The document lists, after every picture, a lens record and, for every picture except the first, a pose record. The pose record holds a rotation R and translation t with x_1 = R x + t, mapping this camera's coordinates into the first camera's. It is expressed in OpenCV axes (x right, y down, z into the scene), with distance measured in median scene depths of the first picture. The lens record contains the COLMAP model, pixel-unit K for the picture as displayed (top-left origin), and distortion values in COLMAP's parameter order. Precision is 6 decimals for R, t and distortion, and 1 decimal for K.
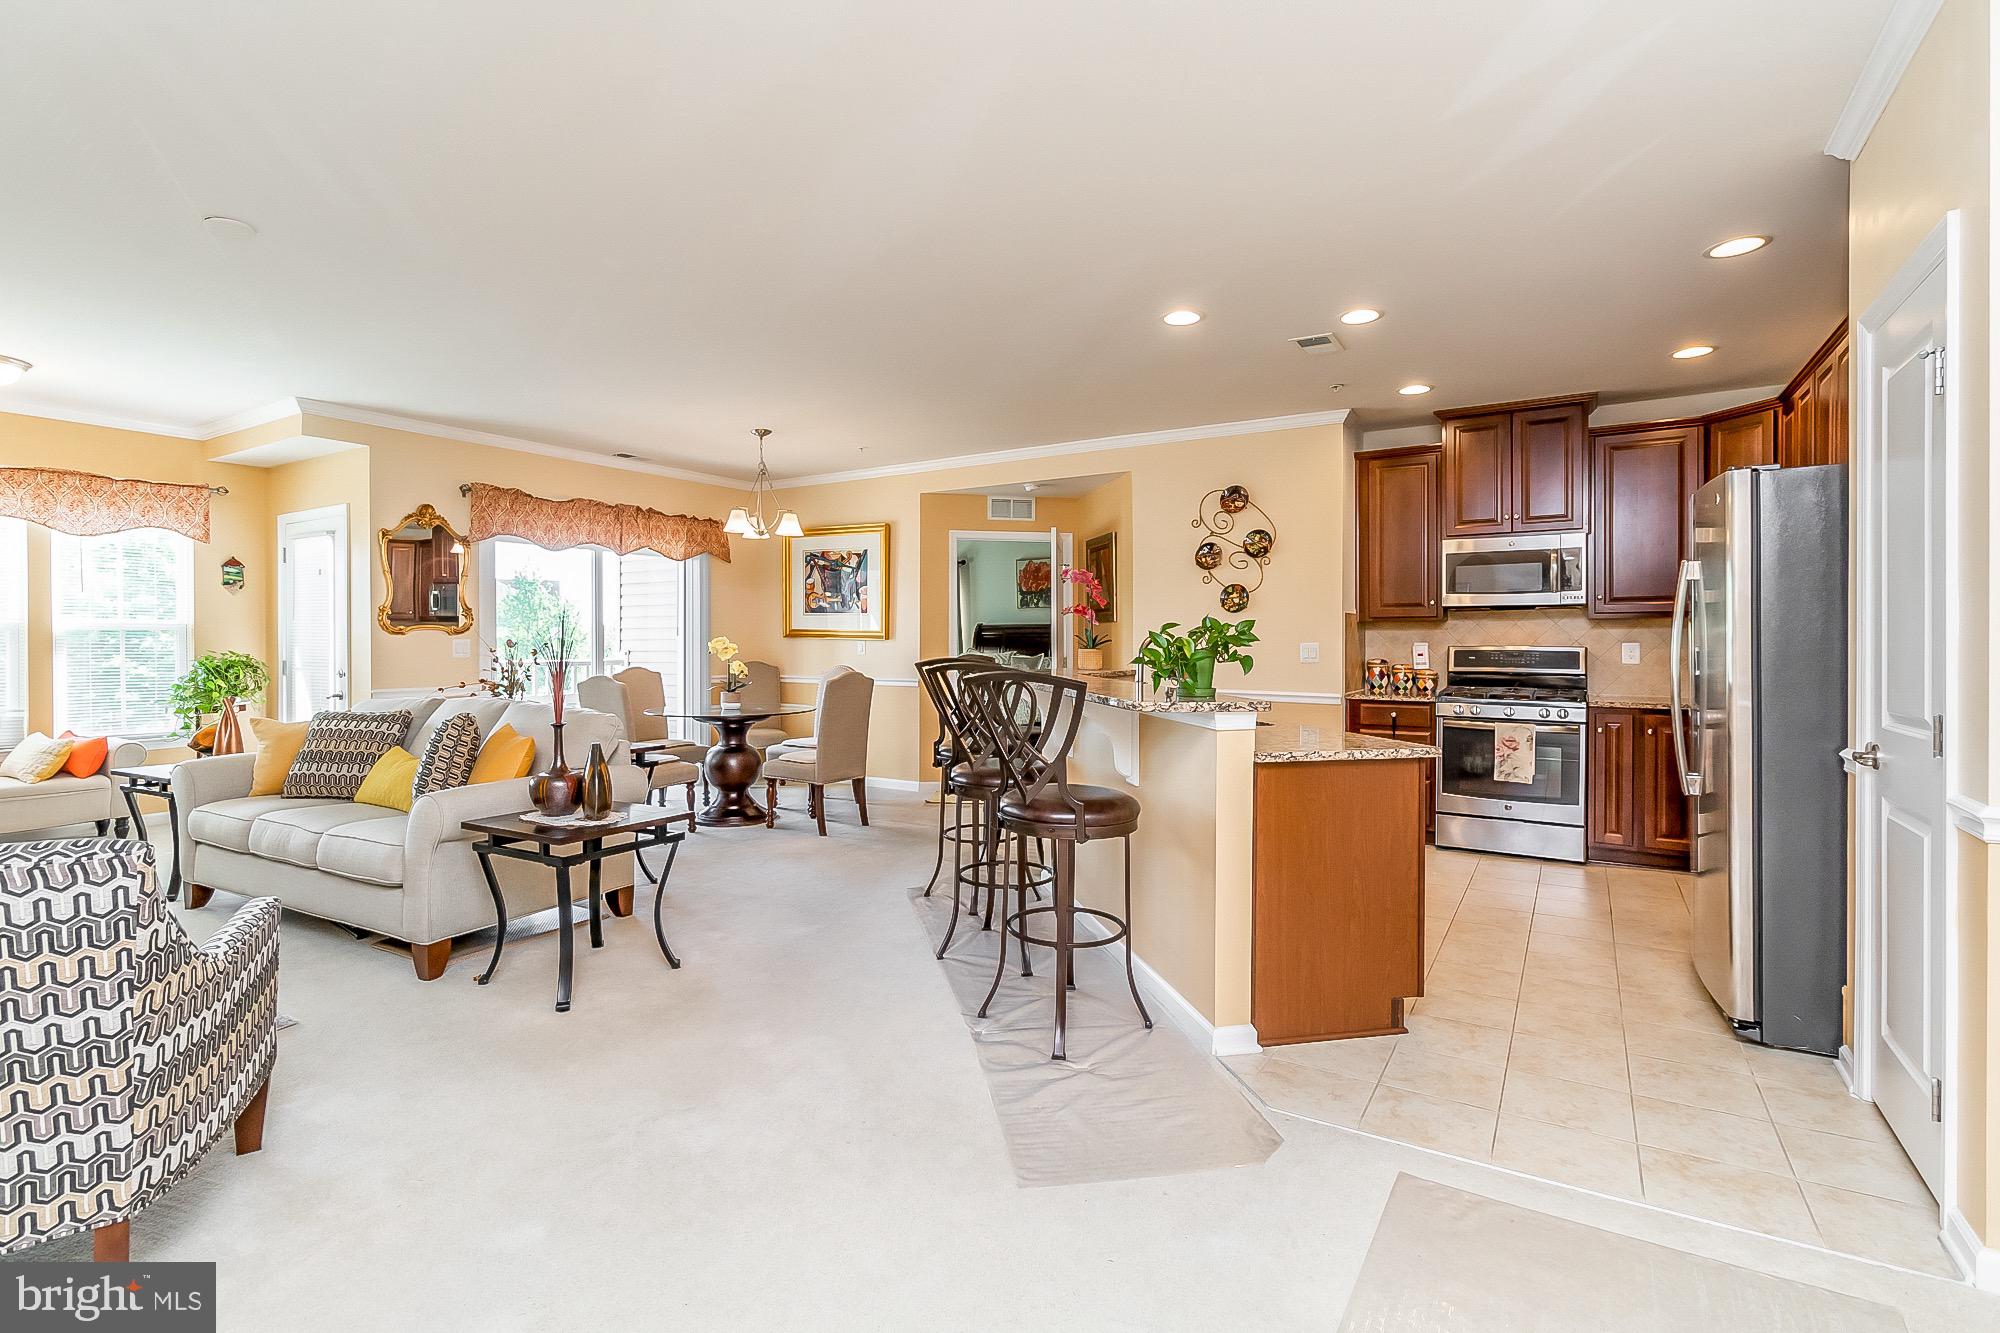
lens RADIAL K [[942.4, 0, 1005.3], [0, 942.4, 645.6], [0, 0, 1]] dist [0.002813, 0.001261]
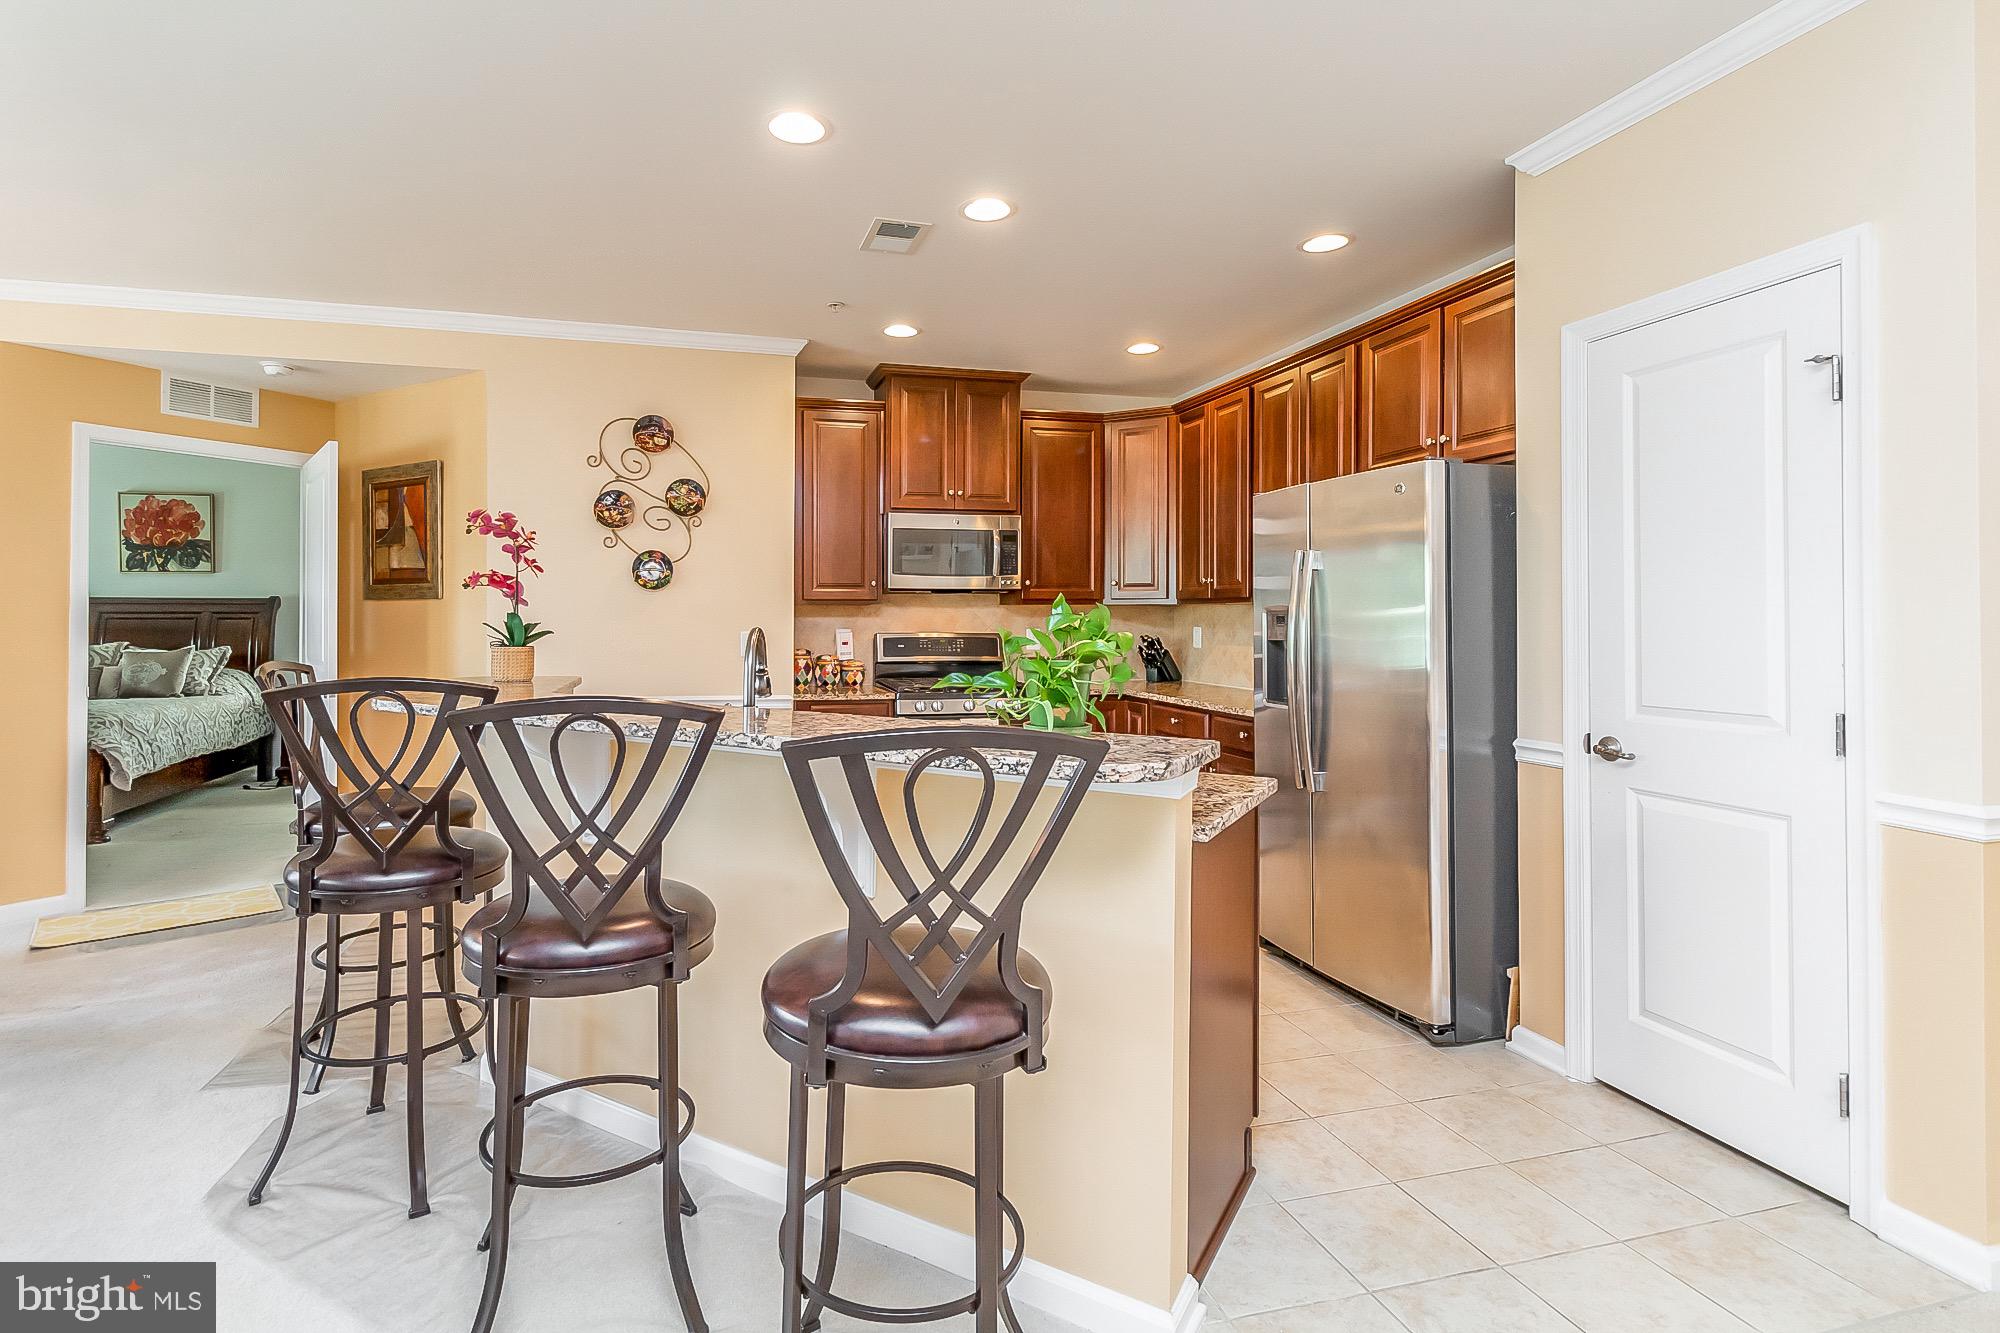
lens RADIAL K [[978.3, 0, 938.5], [0, 978.3, 607.7], [0, 0, 1]] dist [0.003409, 0.000553]
pose [[0.690384, 0.008298, 0.723395, -0.148736], [0.002660, 0.999898, -0.014008, -0.010086], [-0.723438, 0.011595, 0.690292, 0.319571]]
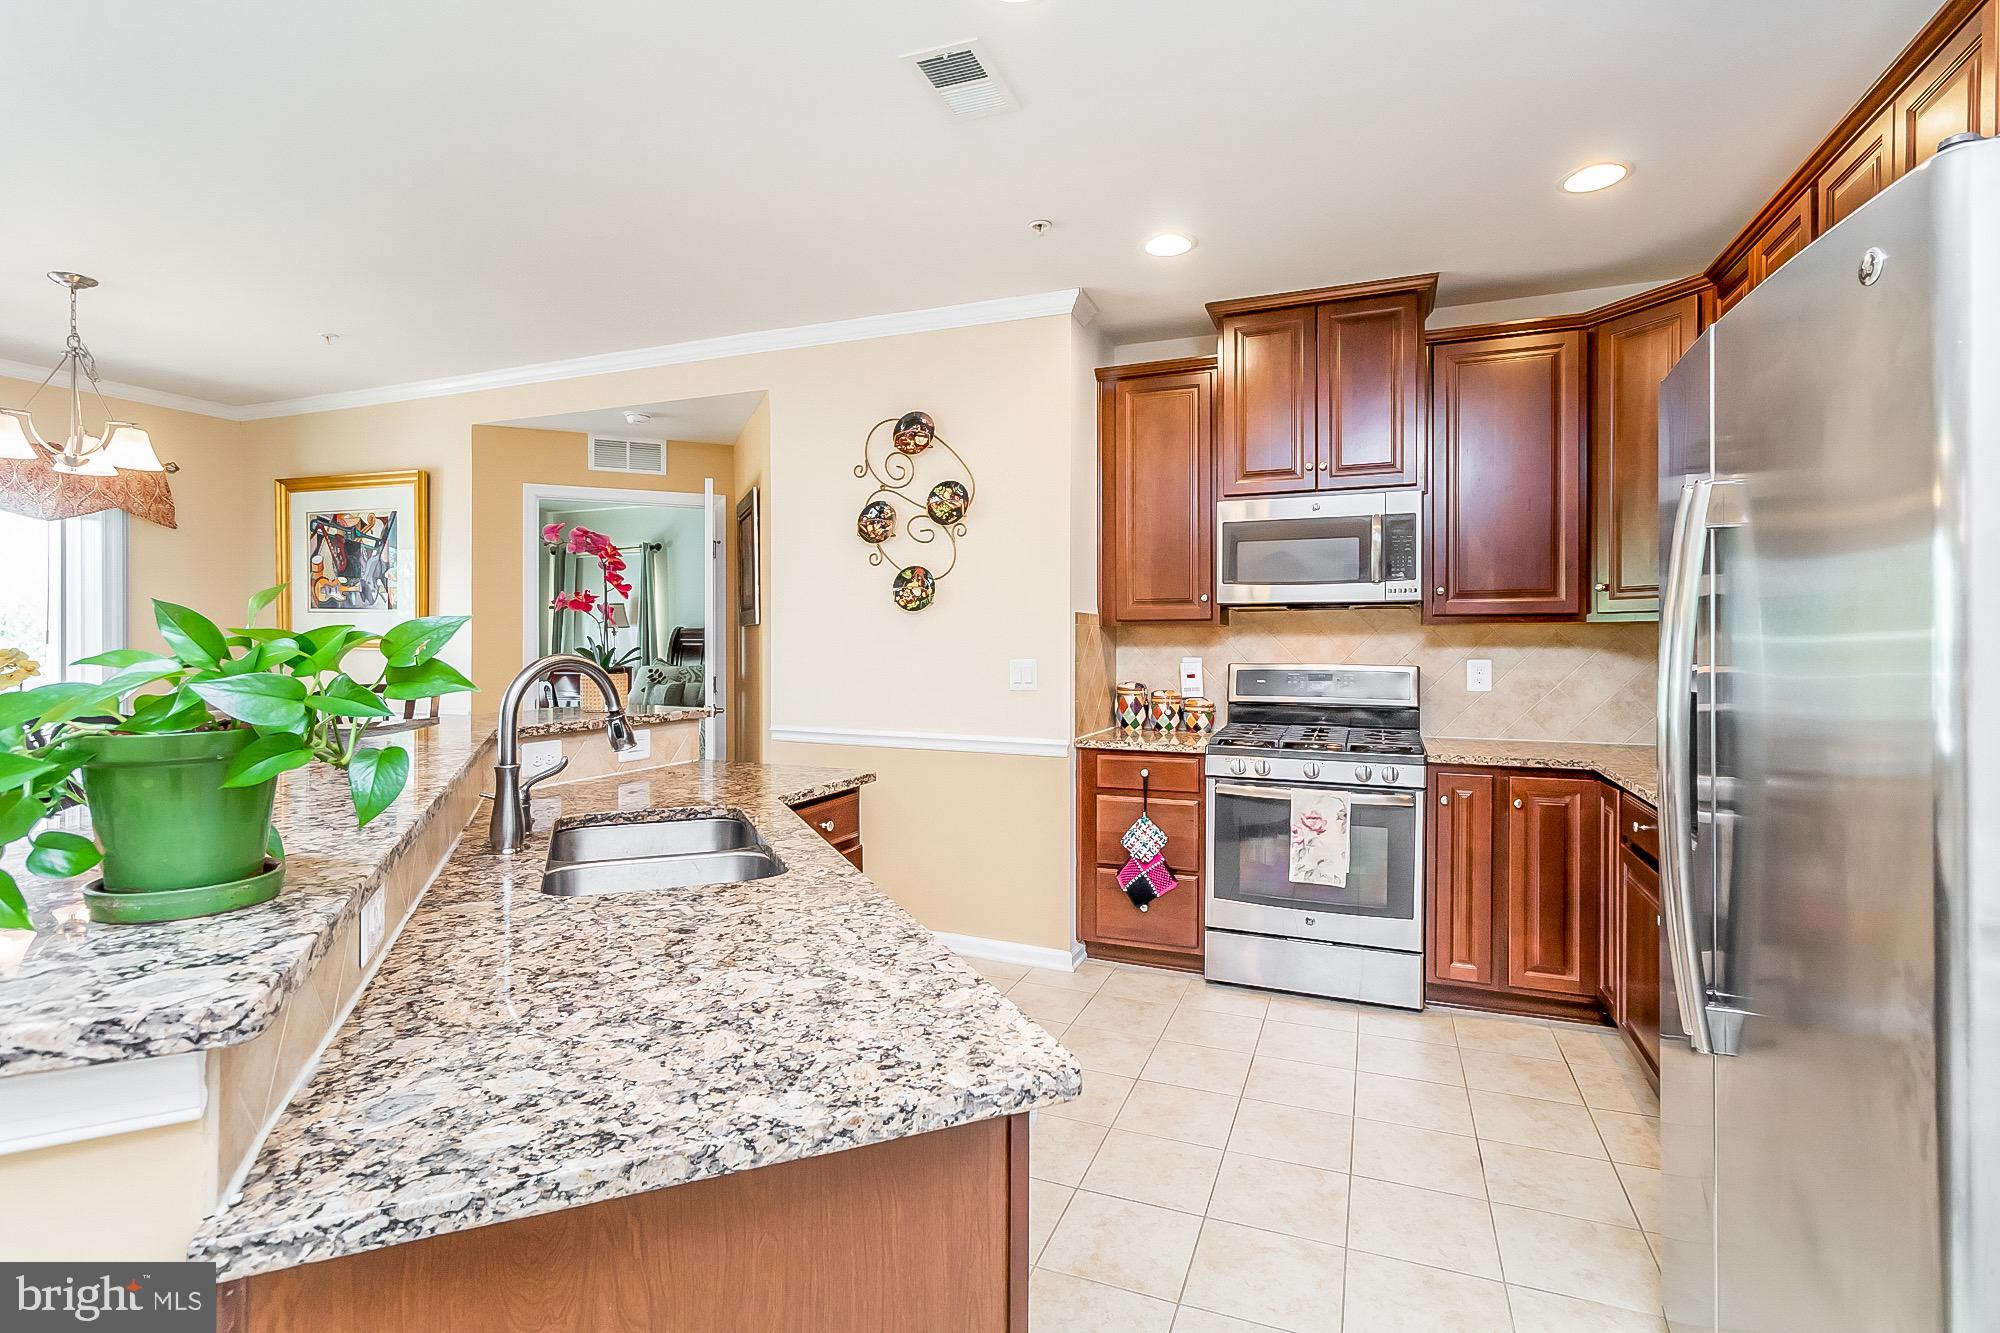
lens RADIAL K [[942.4, 0, 1017.6], [0, 942.4, 650.2], [0, 0, 1]] dist [0.002813, 0.001261]
pose [[0.983280, 0.001663, 0.182090, 0.195397], [-0.001441, 0.999998, -0.001348, -0.007832], [-0.182092, 0.001063, 0.983281, 0.359755]]
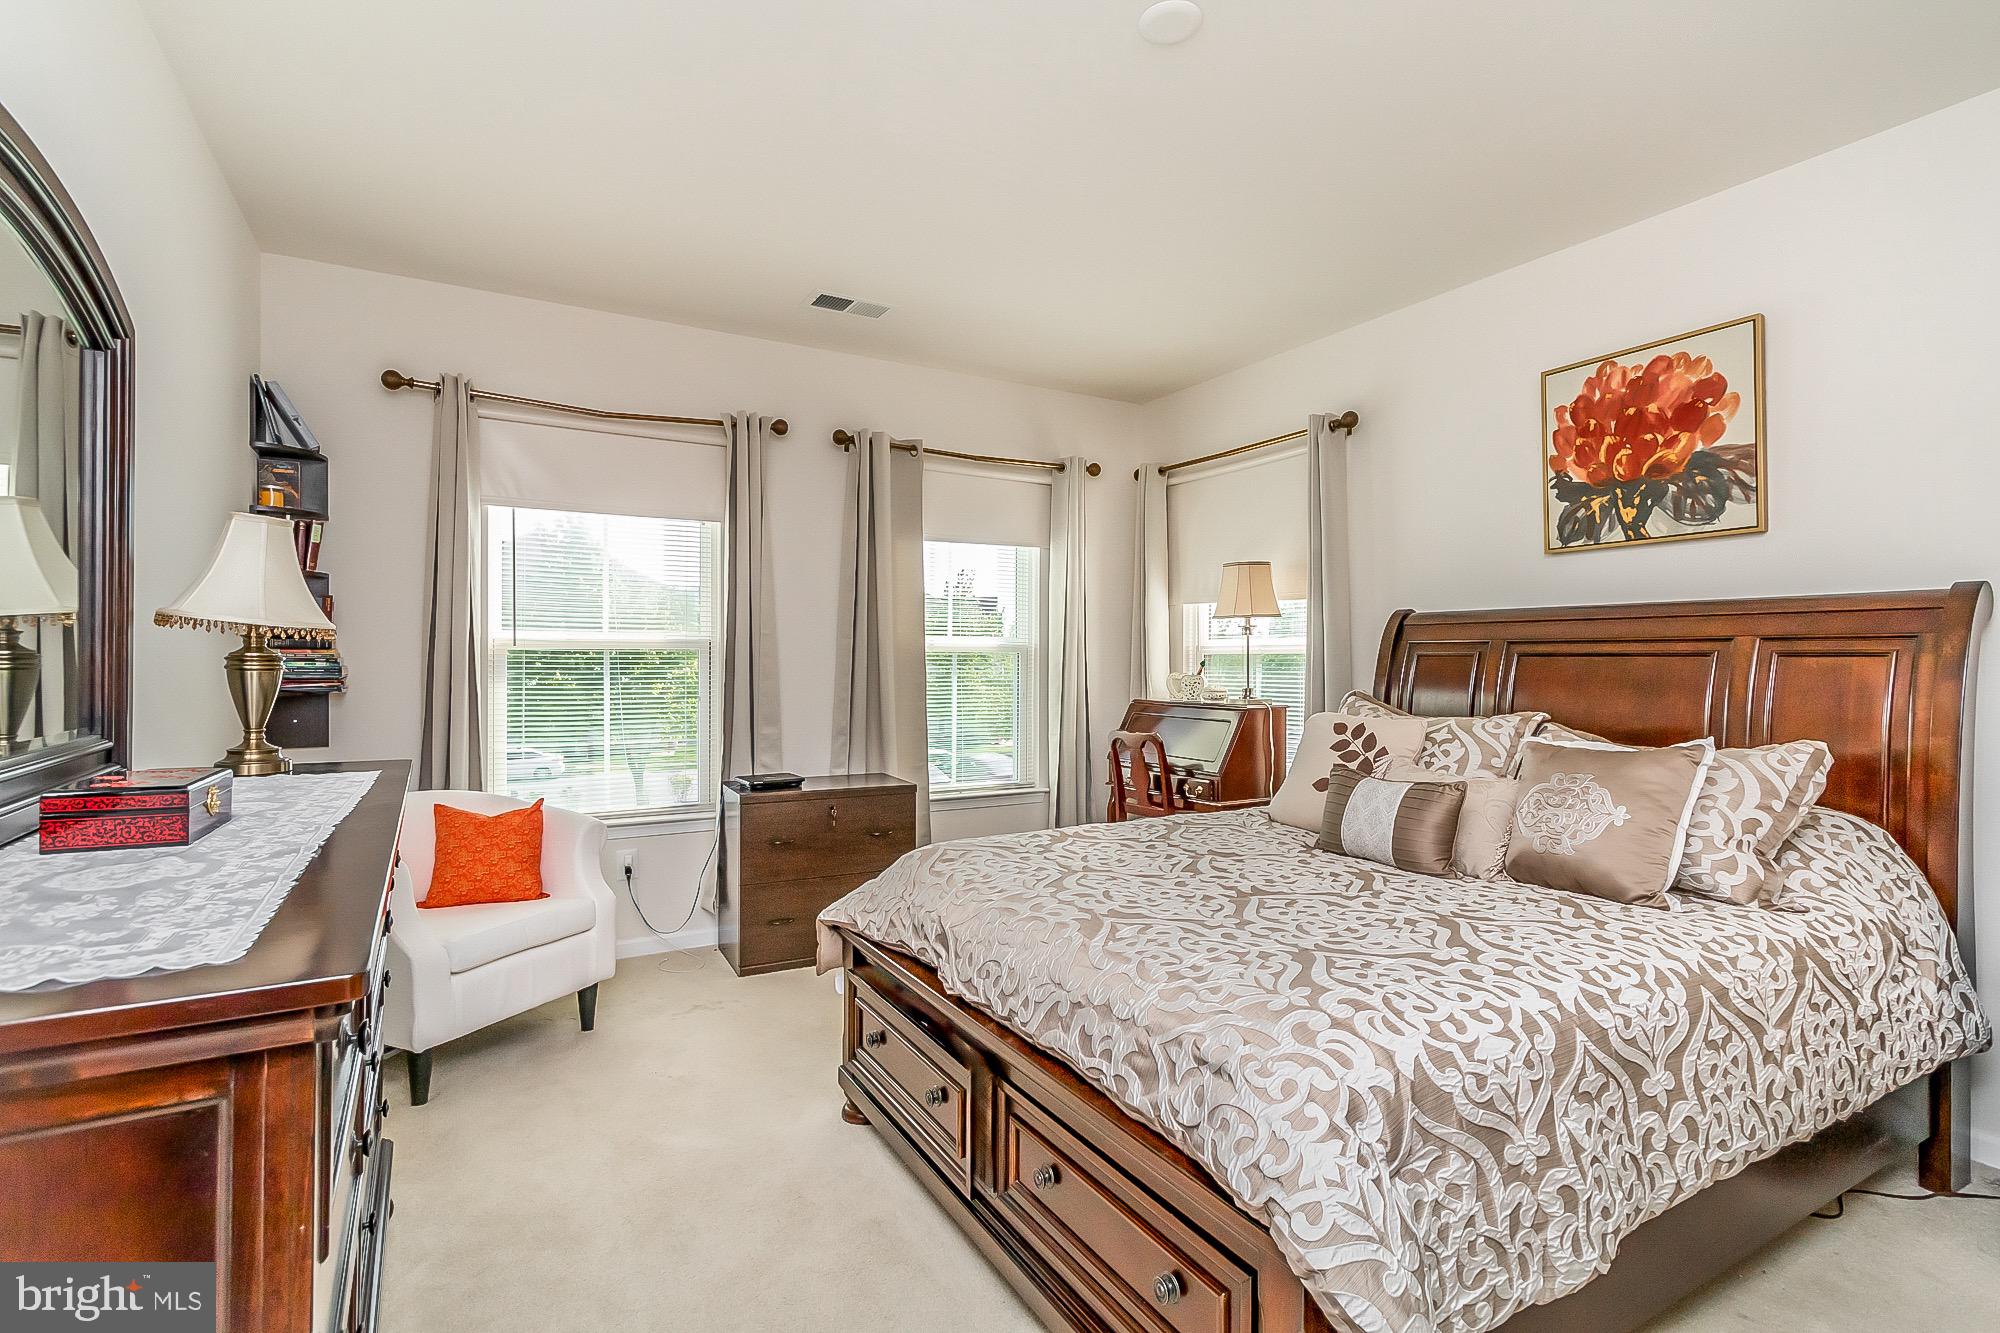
lens RADIAL K [[942.4, 0, 998.8], [0, 942.4, 659.8], [0, 0, 1]] dist [0.002813, 0.001261]
pose [[0.880313, -0.000687, -0.474393, 0.004830], [-0.000894, 0.999995, -0.003107, -0.012125], [0.474393, 0.003159, 0.880308, 1.252417]]
